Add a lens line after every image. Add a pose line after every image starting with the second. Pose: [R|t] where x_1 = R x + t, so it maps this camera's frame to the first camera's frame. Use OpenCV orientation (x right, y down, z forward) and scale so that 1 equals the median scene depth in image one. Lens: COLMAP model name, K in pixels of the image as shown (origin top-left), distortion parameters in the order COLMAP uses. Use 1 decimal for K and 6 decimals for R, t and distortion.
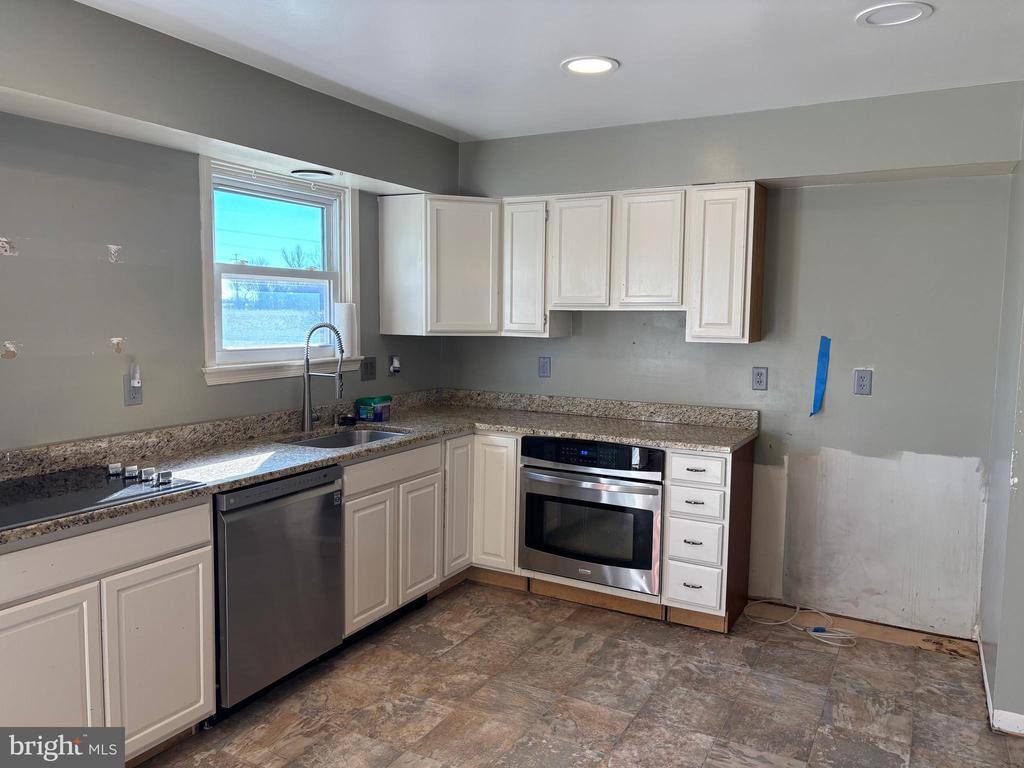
lens RADIAL K [[773.9, 0, 509.3], [0, 773.9, 378.9], [0, 0, 1]] dist [0.012622, 0.013327]
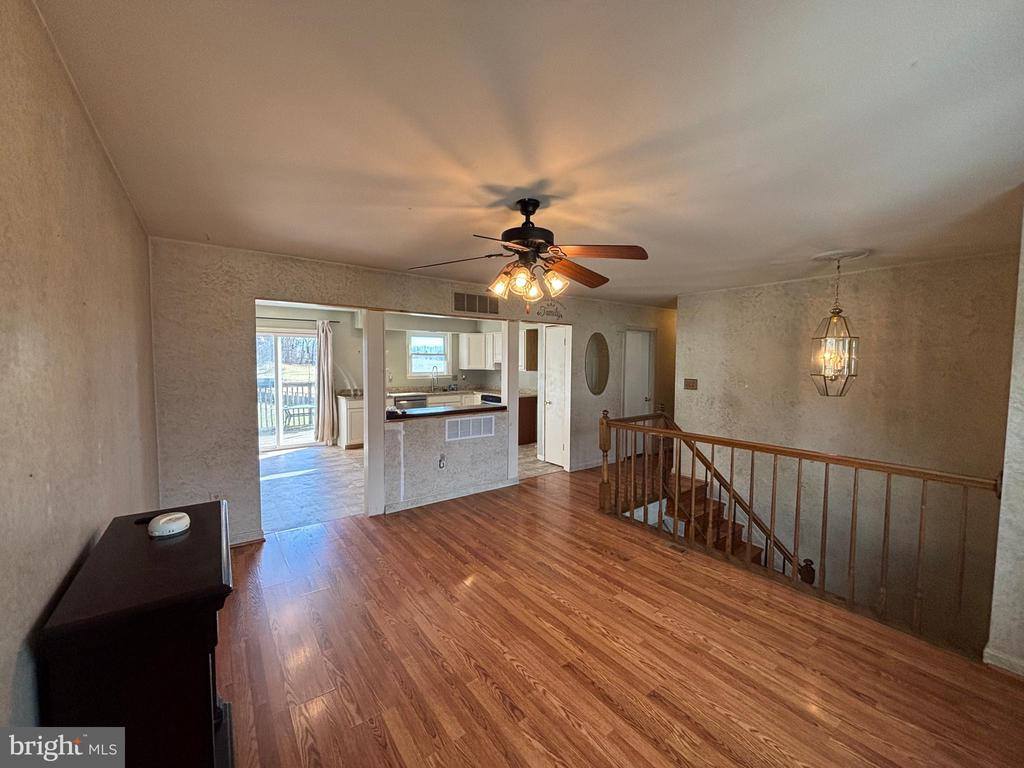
lens RADIAL K [[411.1, 0, 512.8], [0, 411.1, 380.9], [0, 0, 1]] dist [-0.000920, -0.002001]
pose [[0.907236, 0.015335, -0.420343, 1.109729], [-0.032090, 0.998946, -0.032817, 0.071207], [0.419397, 0.043262, 0.906772, -0.880427]]
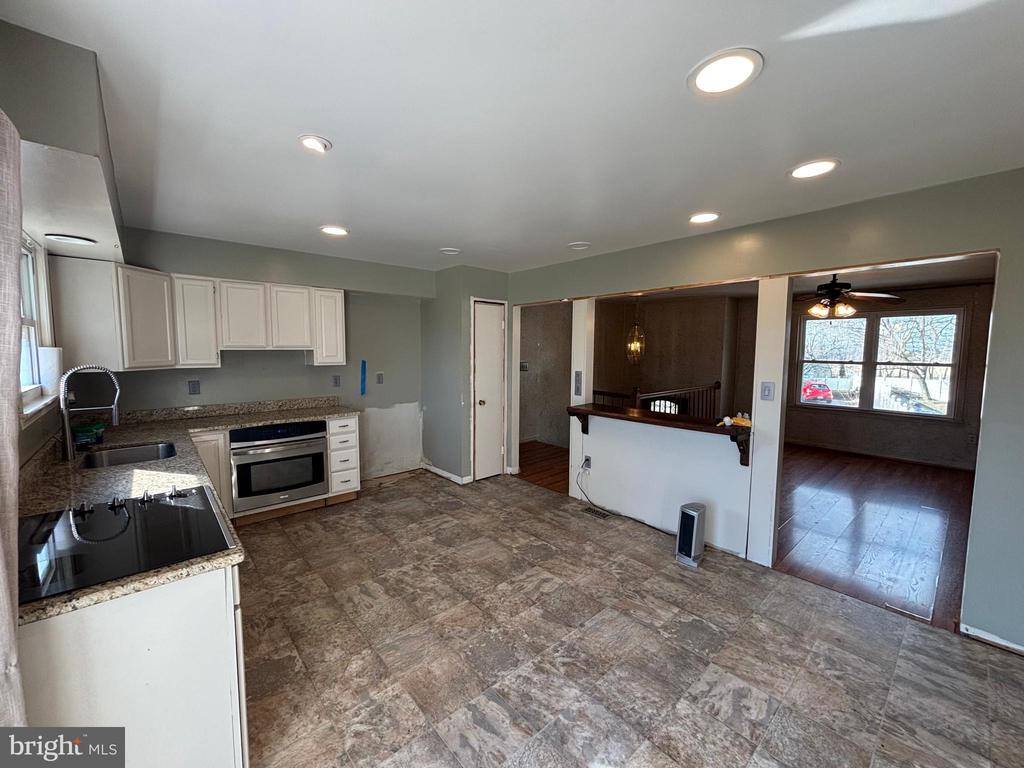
lens RADIAL K [[411.1, 0, 516.0], [0, 411.1, 378.6], [0, 0, 1]] dist [-0.000920, -0.002001]
pose [[0.332925, -0.079545, 0.939592, -0.618996], [0.078622, 0.995308, 0.056403, -0.035314], [-0.939670, 0.055095, 0.337617, 0.170324]]
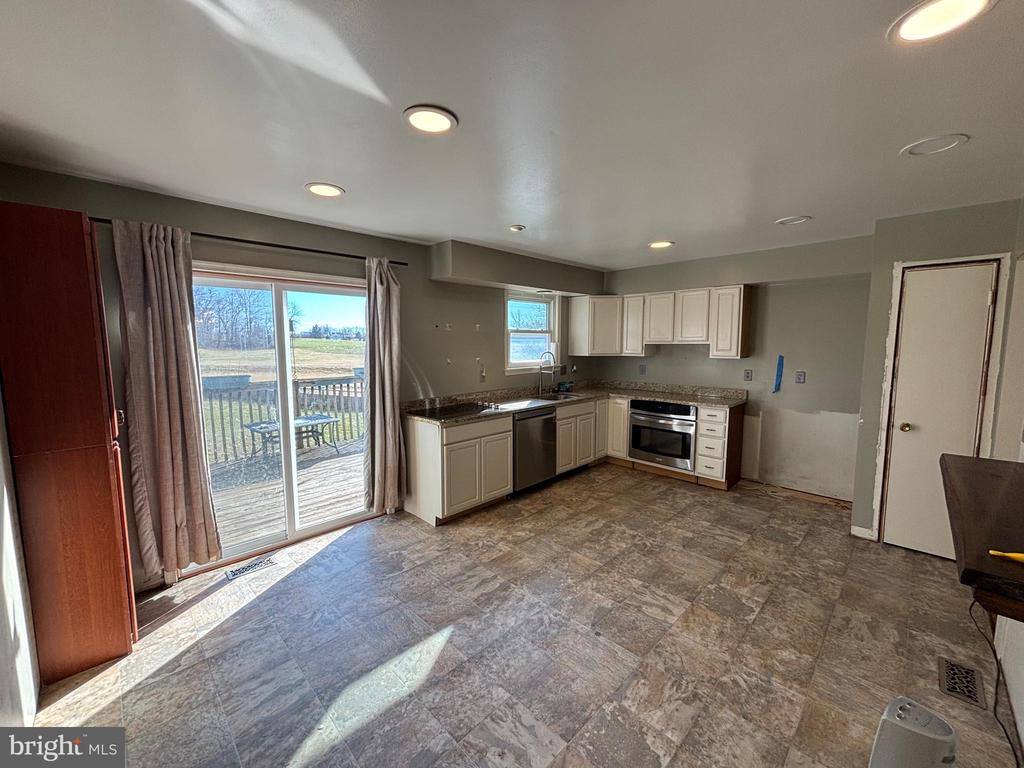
lens RADIAL K [[411.1, 0, 504.4], [0, 411.1, 379.0], [0, 0, 1]] dist [-0.000920, -0.002001]
pose [[0.956895, 0.012021, -0.290186, 0.011360], [-0.010978, 0.999926, 0.005221, 0.011806], [0.290227, -0.001810, 0.956956, -0.299426]]
